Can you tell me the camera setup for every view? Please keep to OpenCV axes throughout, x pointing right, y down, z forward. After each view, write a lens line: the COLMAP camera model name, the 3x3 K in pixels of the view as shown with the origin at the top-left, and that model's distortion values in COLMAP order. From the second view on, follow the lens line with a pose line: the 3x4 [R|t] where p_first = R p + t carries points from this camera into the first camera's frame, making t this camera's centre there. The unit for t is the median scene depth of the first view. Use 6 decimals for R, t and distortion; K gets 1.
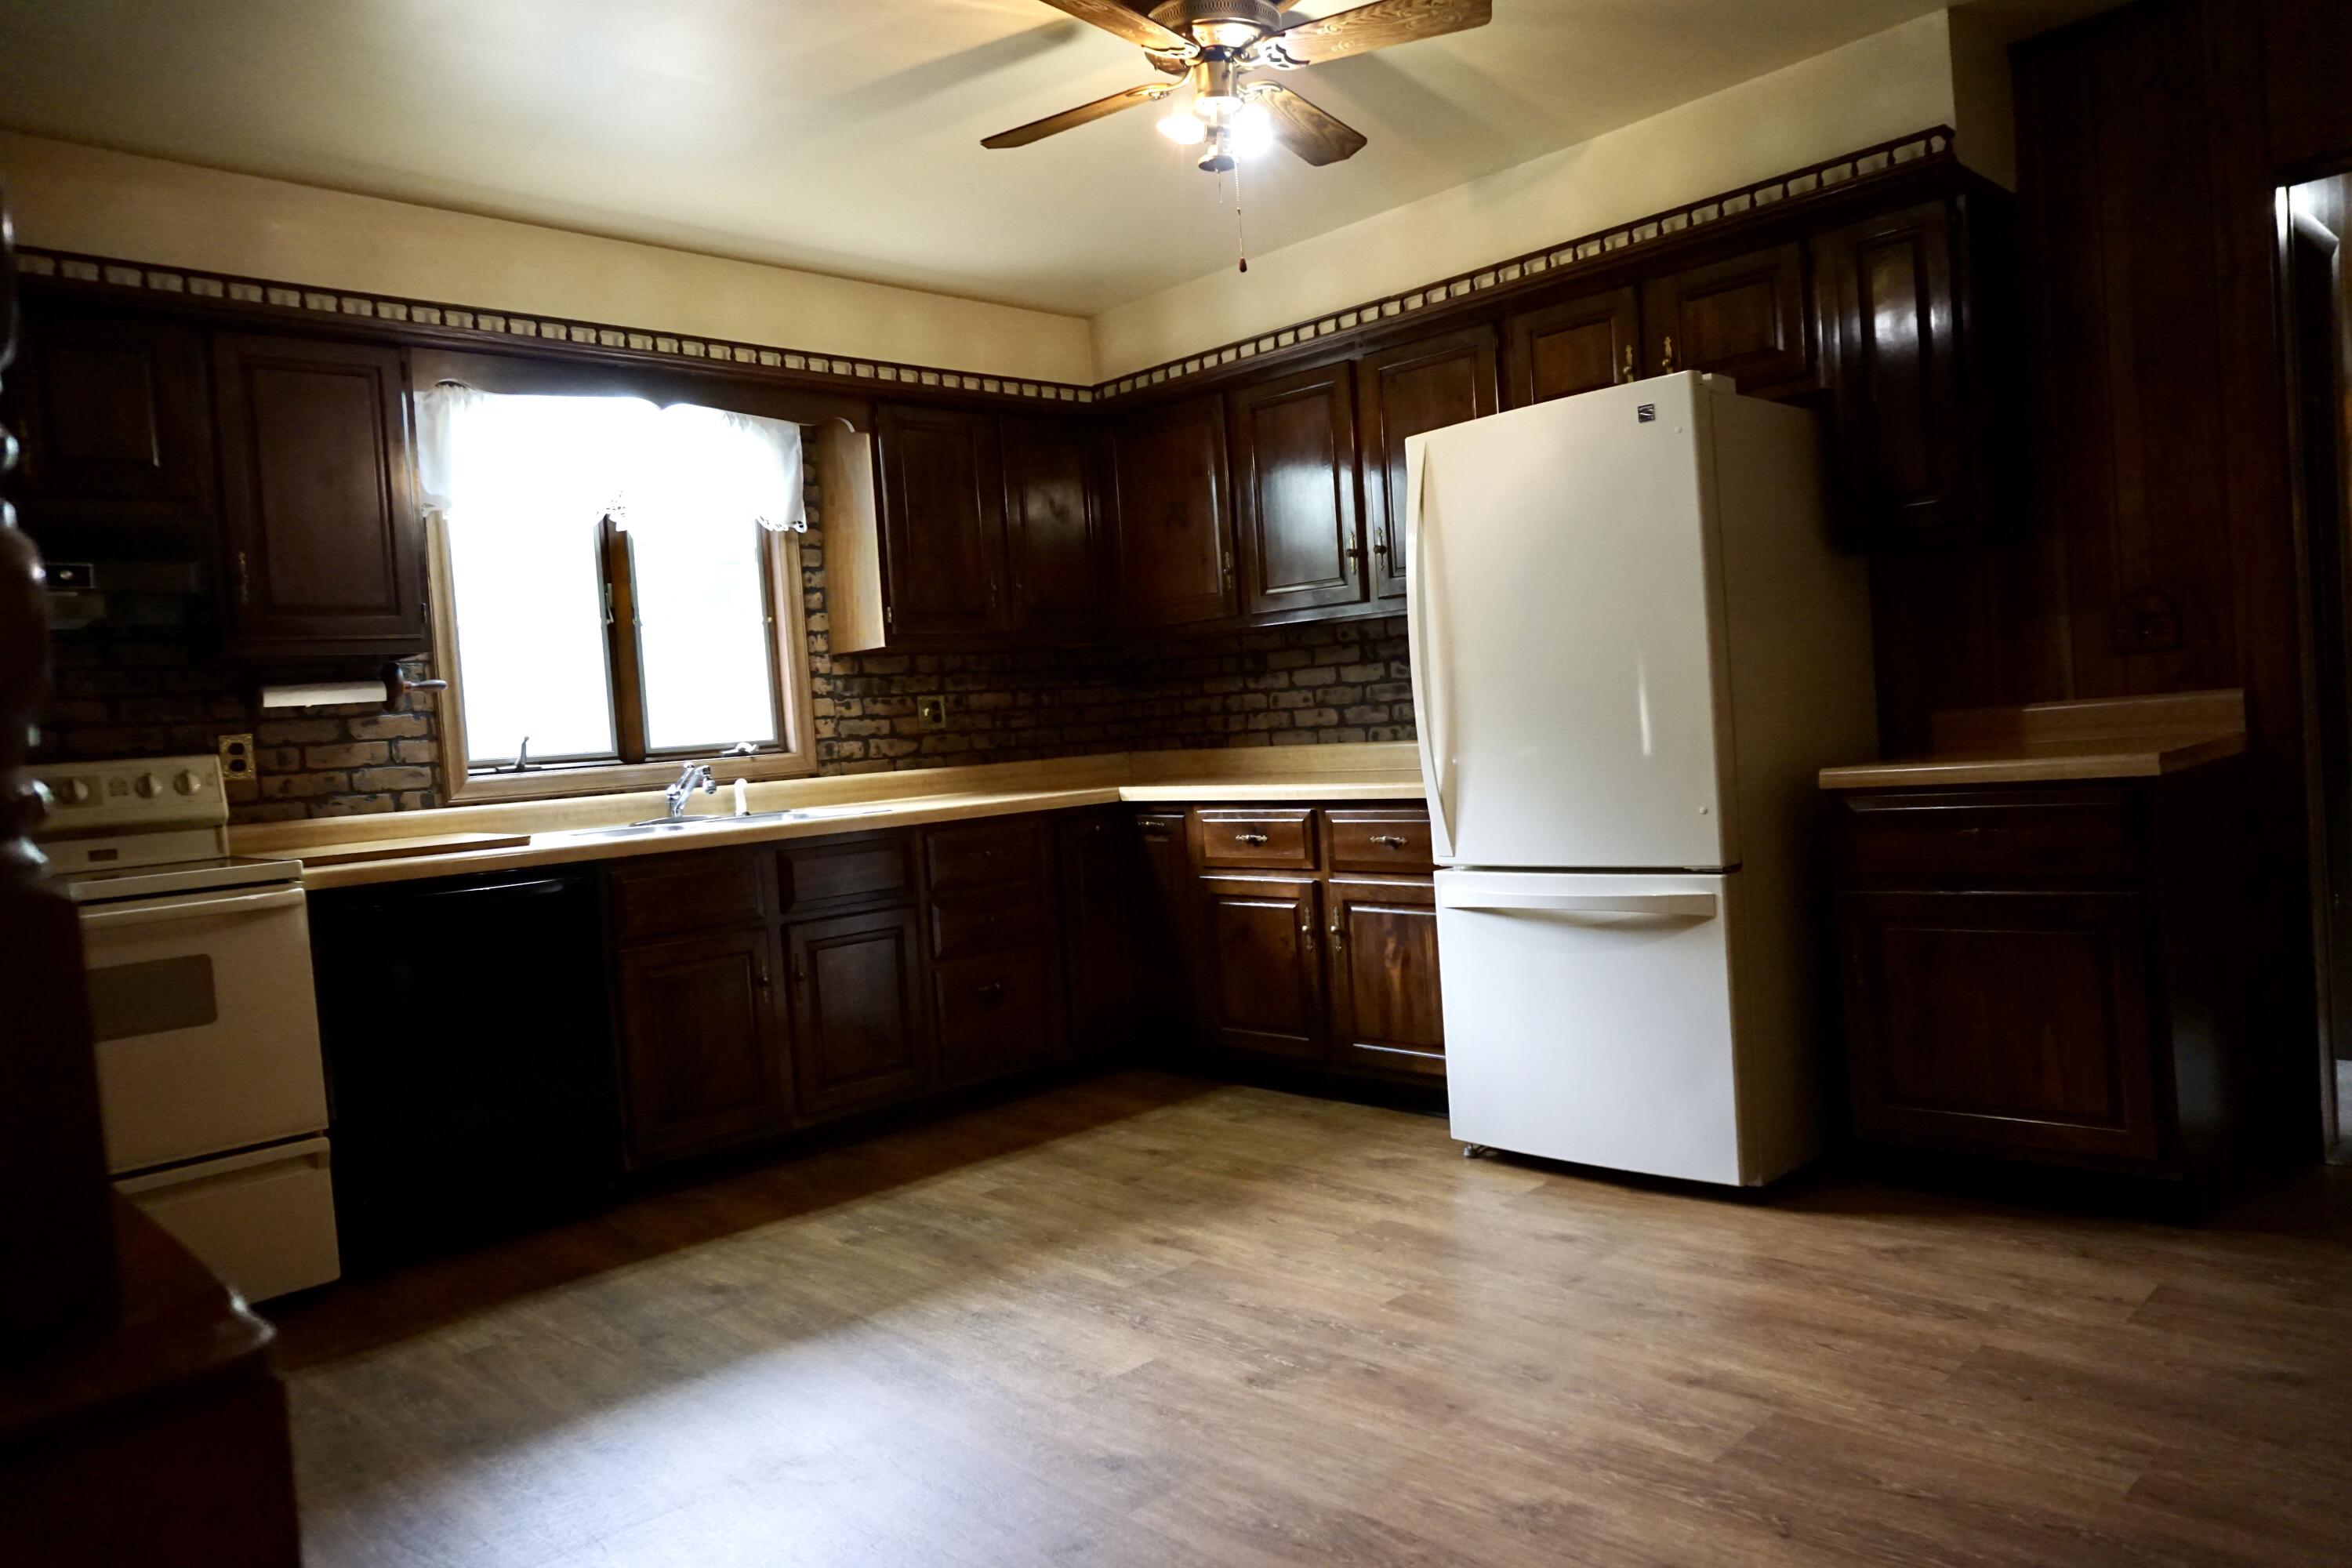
lens RADIAL K [[1610.6, 0, 1193.4], [0, 1610.6, 769.3], [0, 0, 1]] dist [-0.049161, 0.040139]
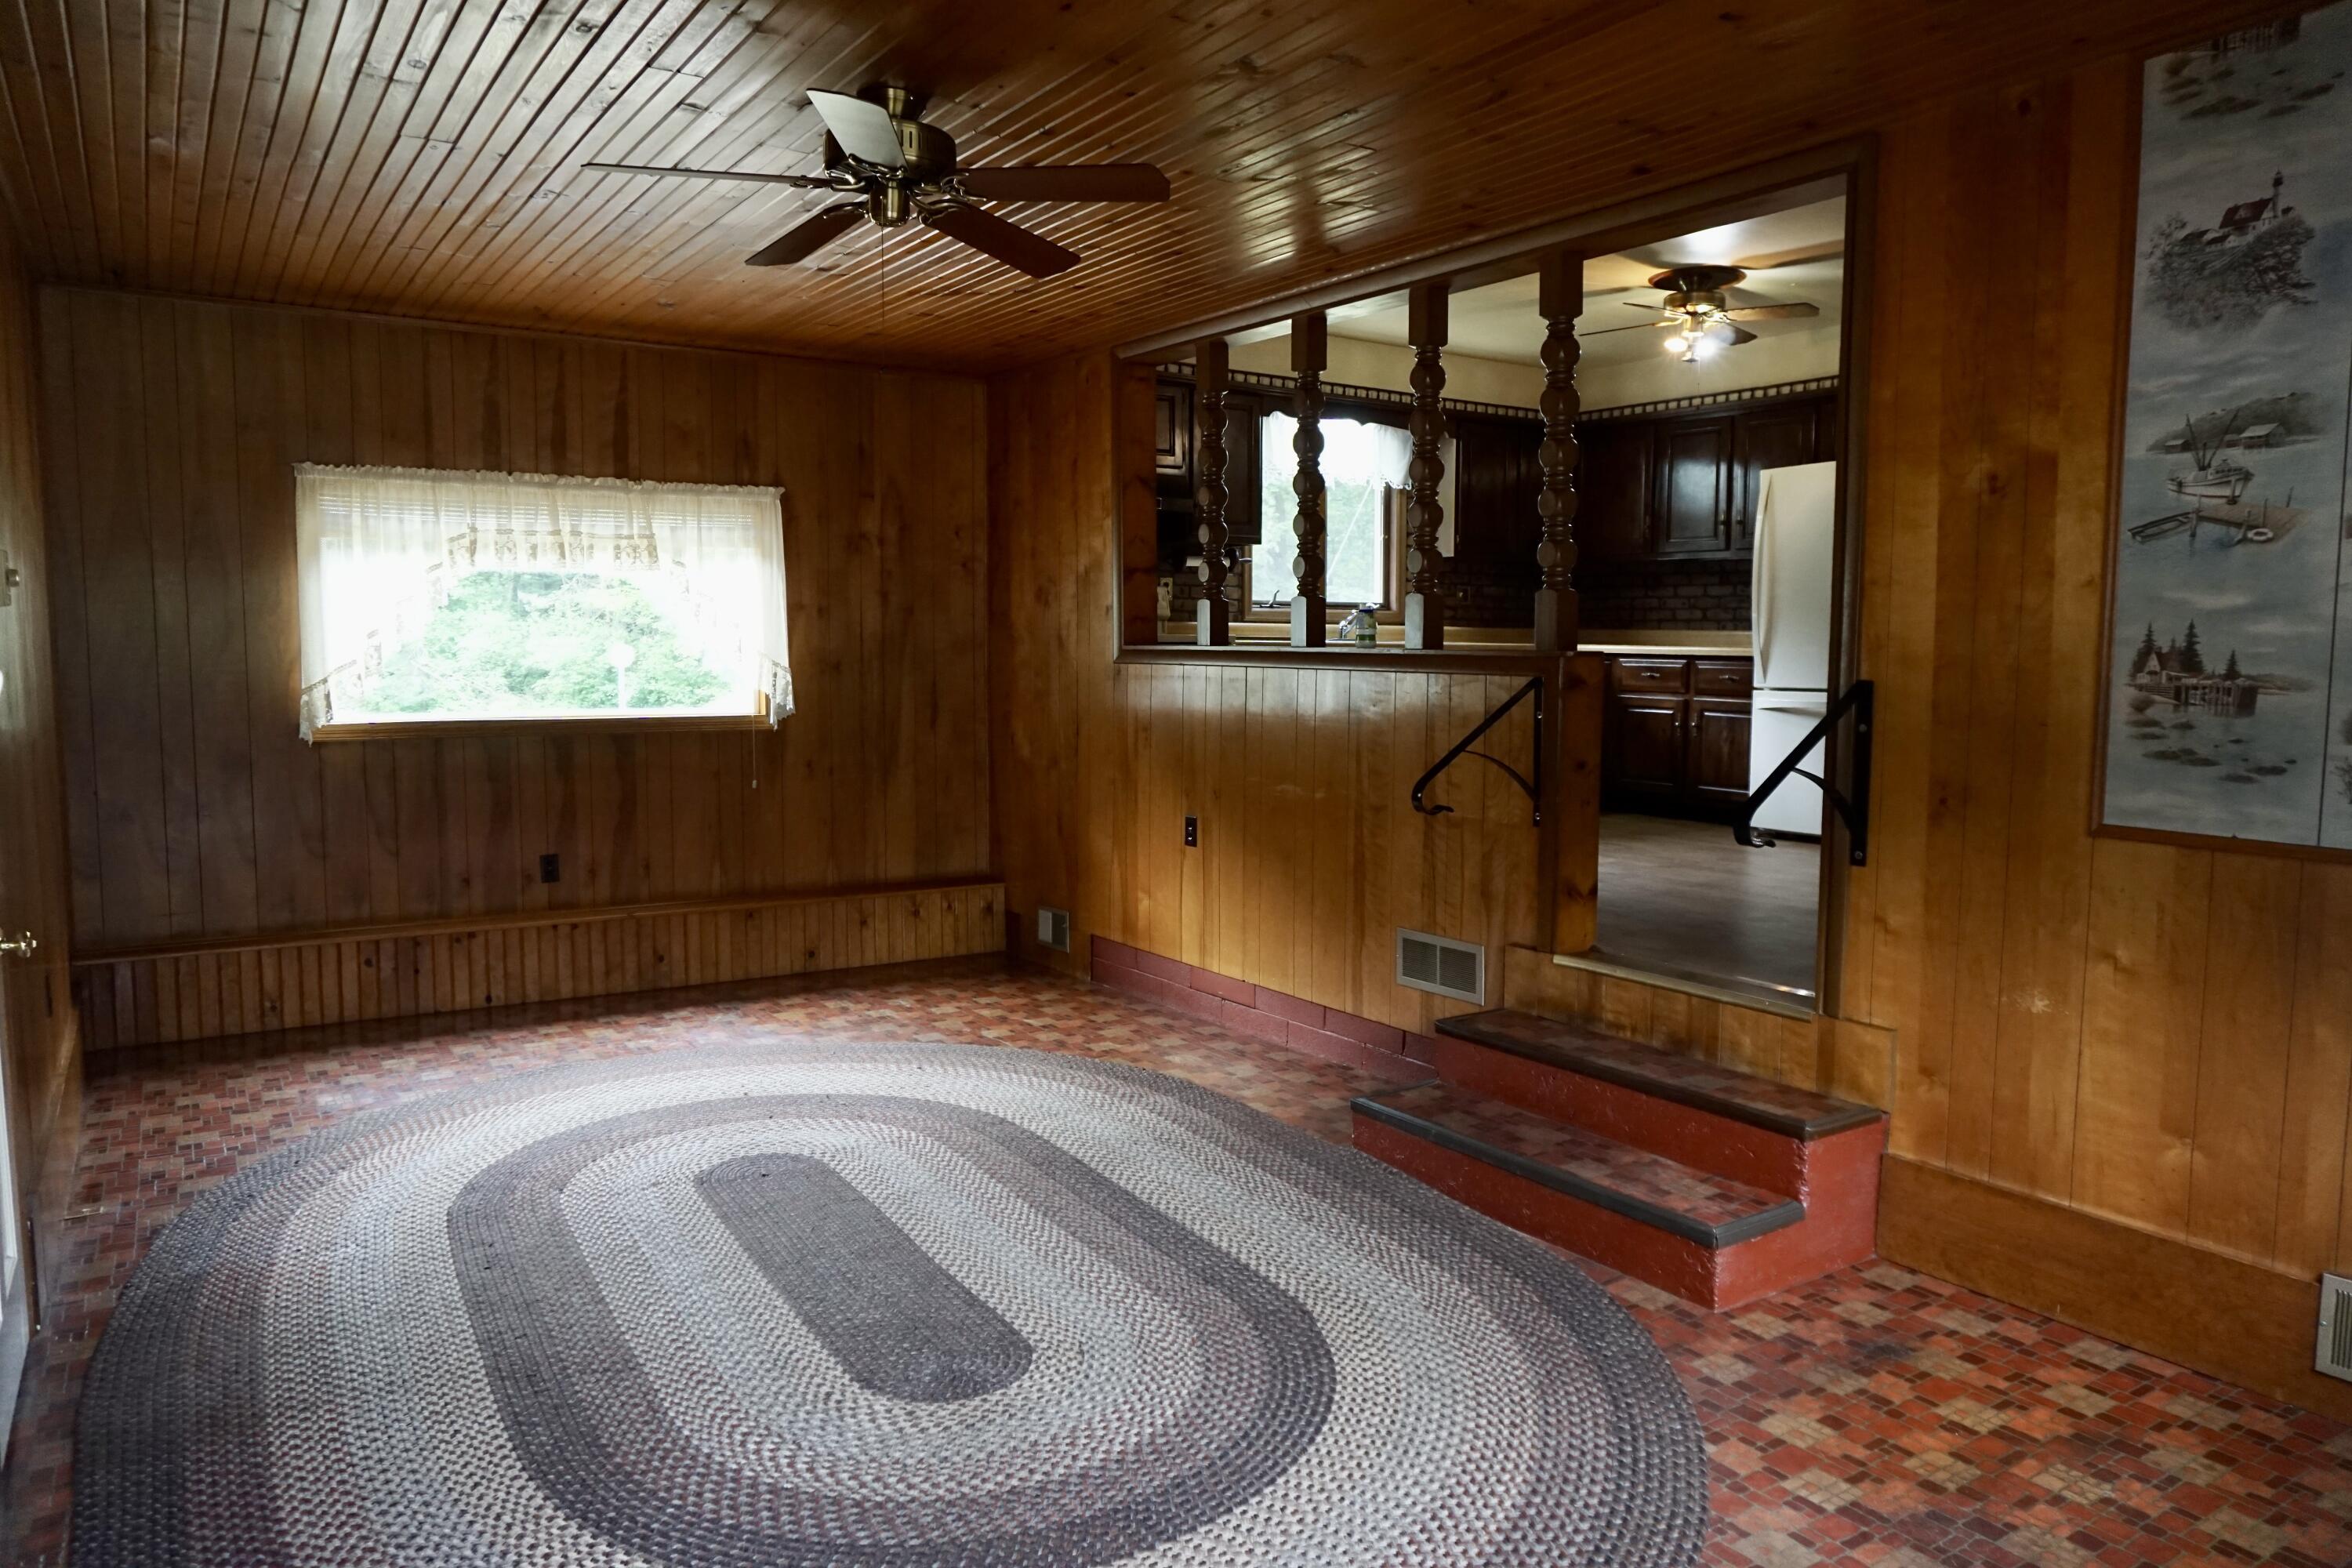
lens RADIAL K [[1610.6, 0, 1174.5], [0, 1610.6, 770.4], [0, 0, 1]] dist [-0.049161, 0.040139]
pose [[0.977974, 0.092017, -0.187352, -0.150110], [-0.081442, 0.994660, 0.063397, 0.083733], [0.192185, -0.046742, 0.980245, -0.954664]]
